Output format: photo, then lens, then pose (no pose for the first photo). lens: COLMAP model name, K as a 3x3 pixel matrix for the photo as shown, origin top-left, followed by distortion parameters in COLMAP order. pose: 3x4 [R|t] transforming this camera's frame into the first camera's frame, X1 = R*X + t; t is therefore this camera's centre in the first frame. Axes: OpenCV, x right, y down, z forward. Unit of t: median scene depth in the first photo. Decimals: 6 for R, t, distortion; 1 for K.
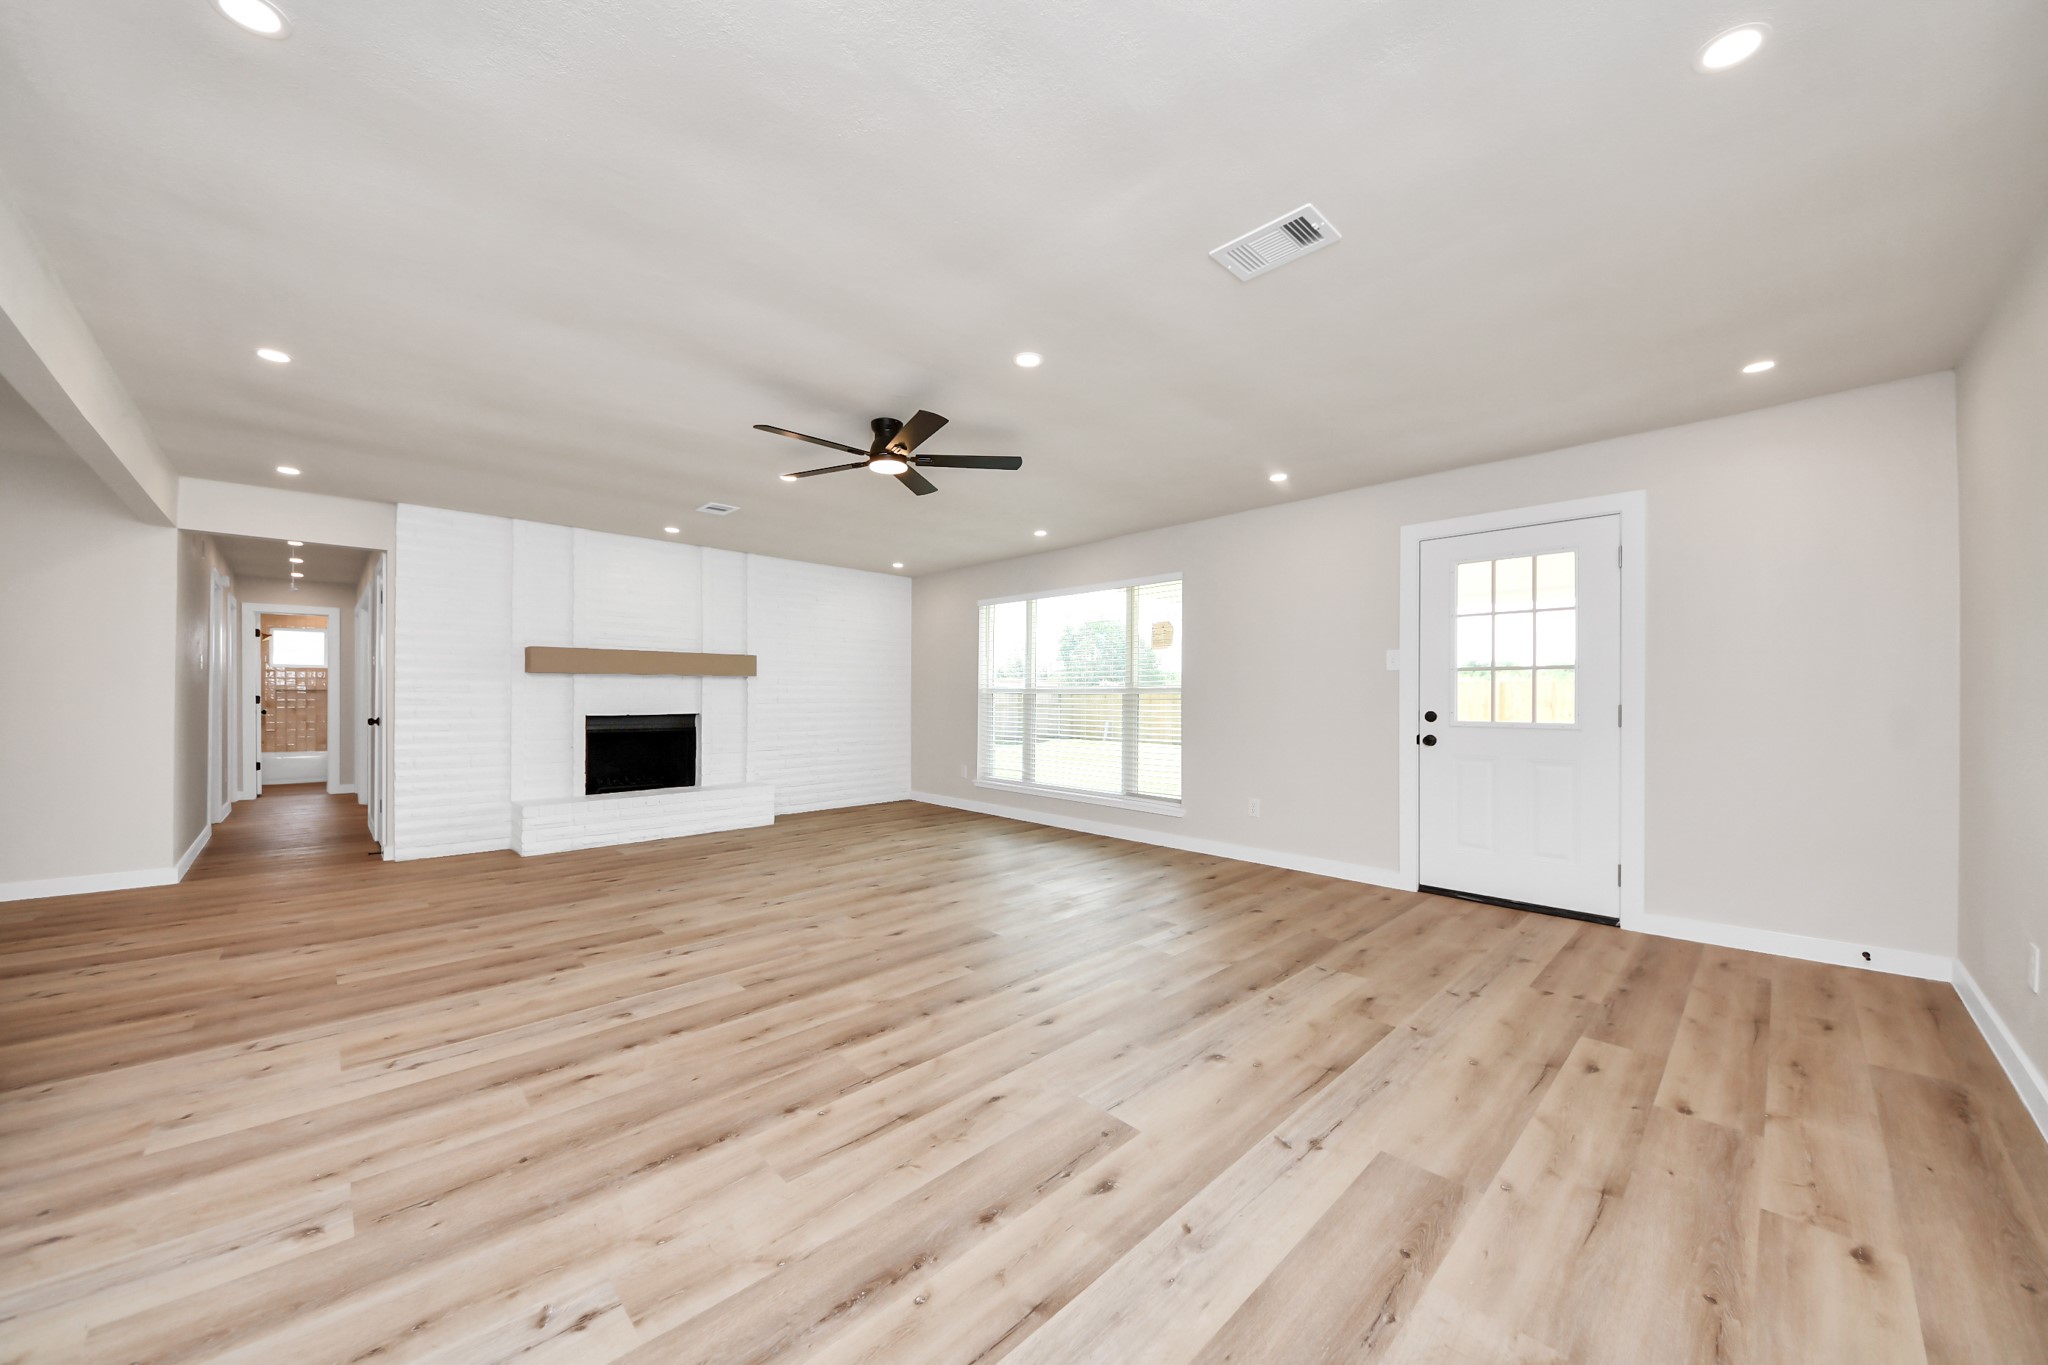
lens RADIAL K [[728.1, 0, 1022.0], [0, 728.1, 693.8], [0, 0, 1]] dist [0.019848, -0.000261]
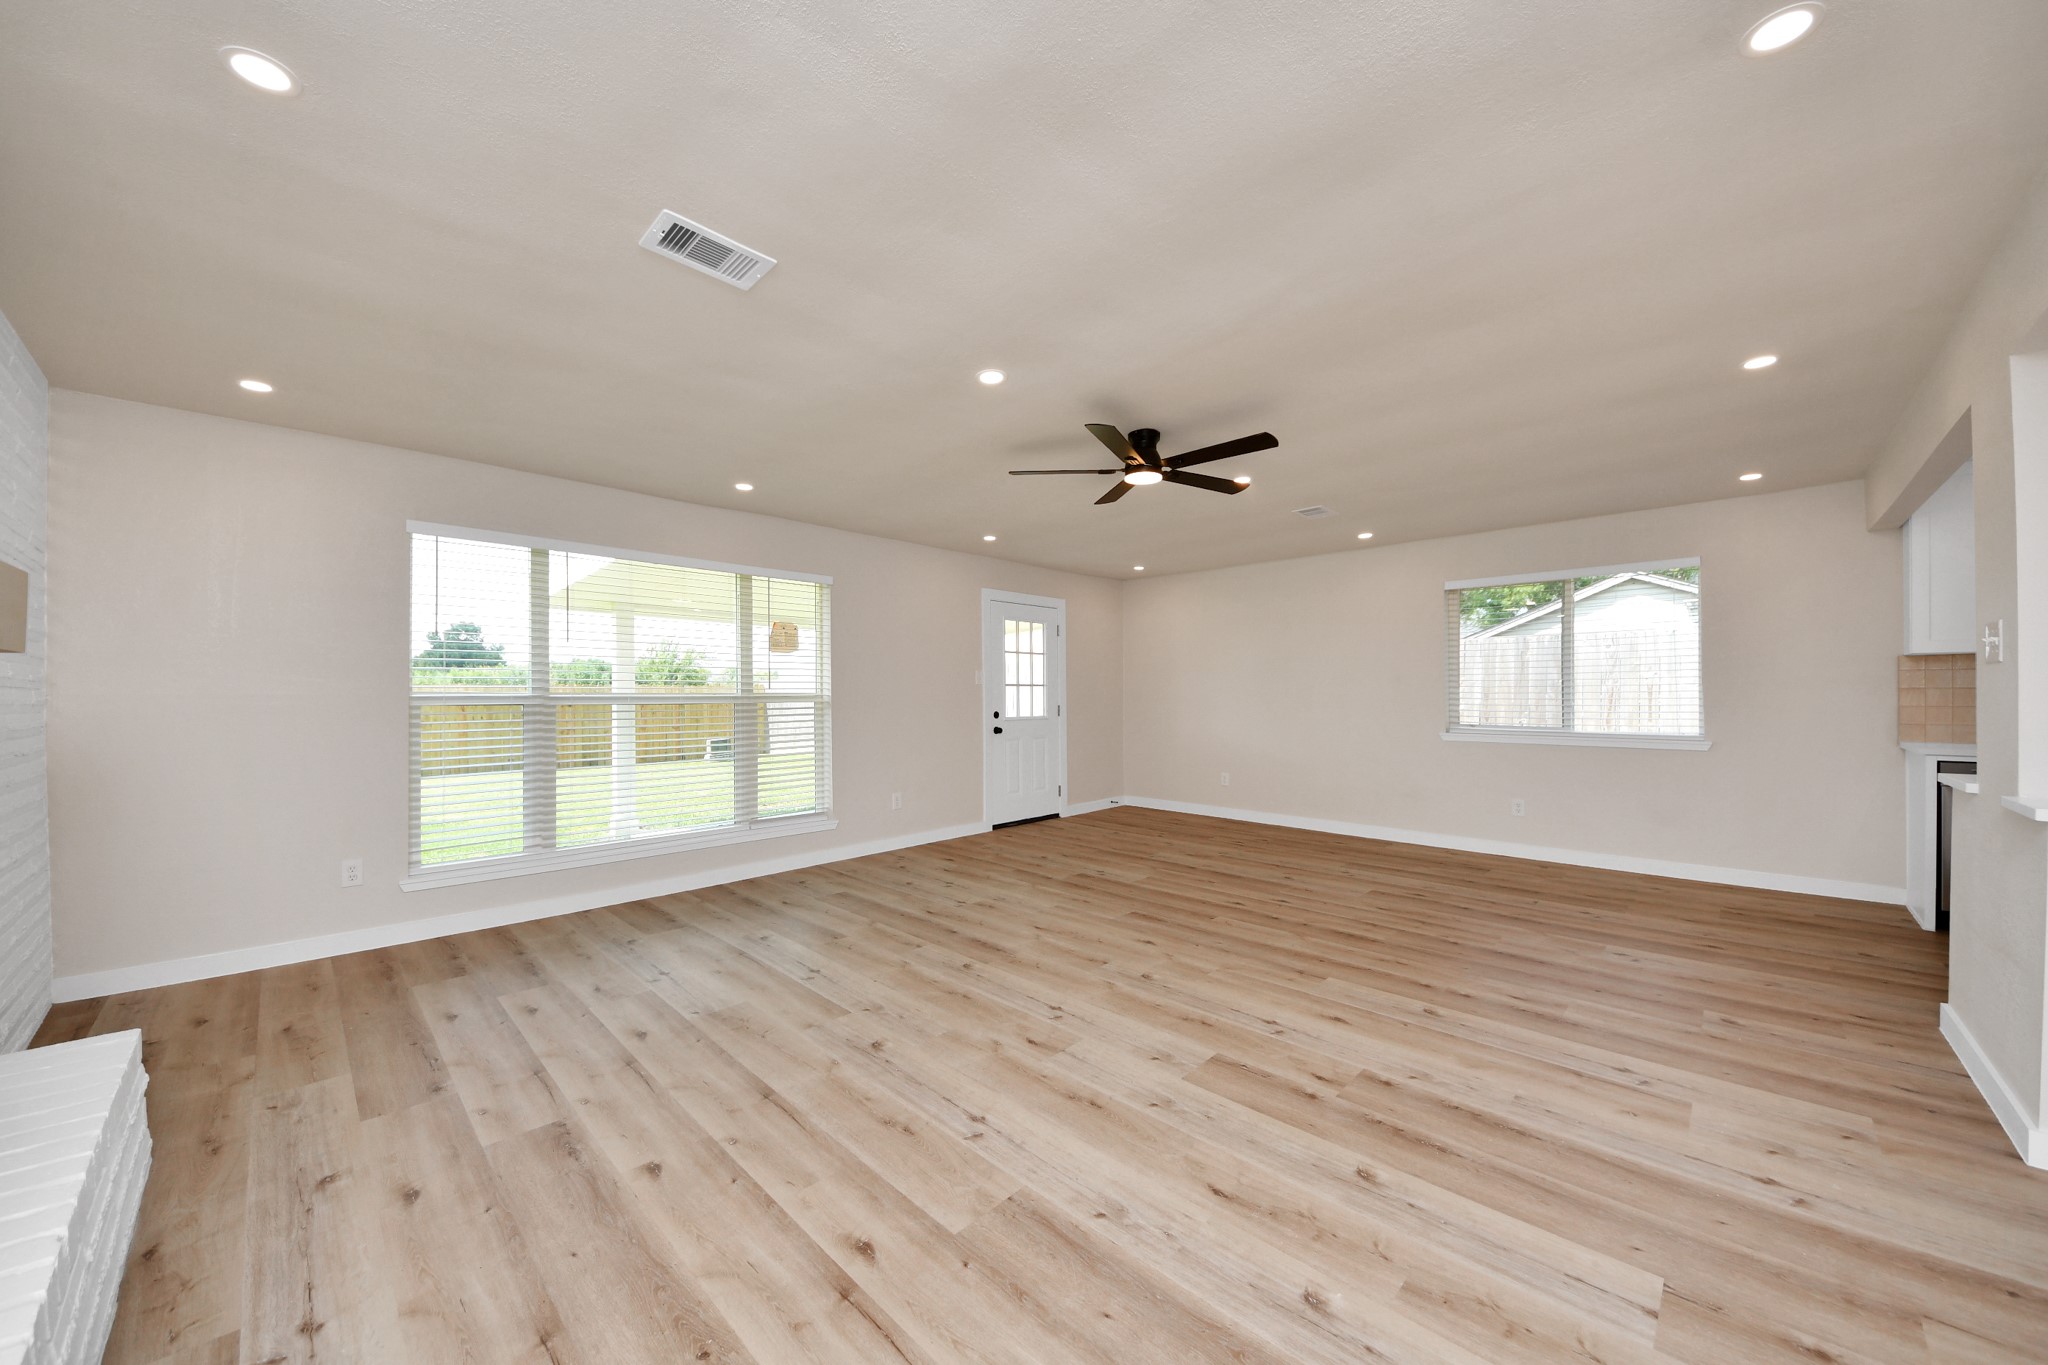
lens RADIAL K [[728.1, 0, 1022.0], [0, 728.1, 693.8], [0, 0, 1]] dist [0.019848, -0.000261]
pose [[-0.027734, -0.001119, 0.999615, -1.061178], [0.002743, 0.999996, 0.001196, -0.016390], [-0.999612, 0.002775, -0.027730, 1.082984]]
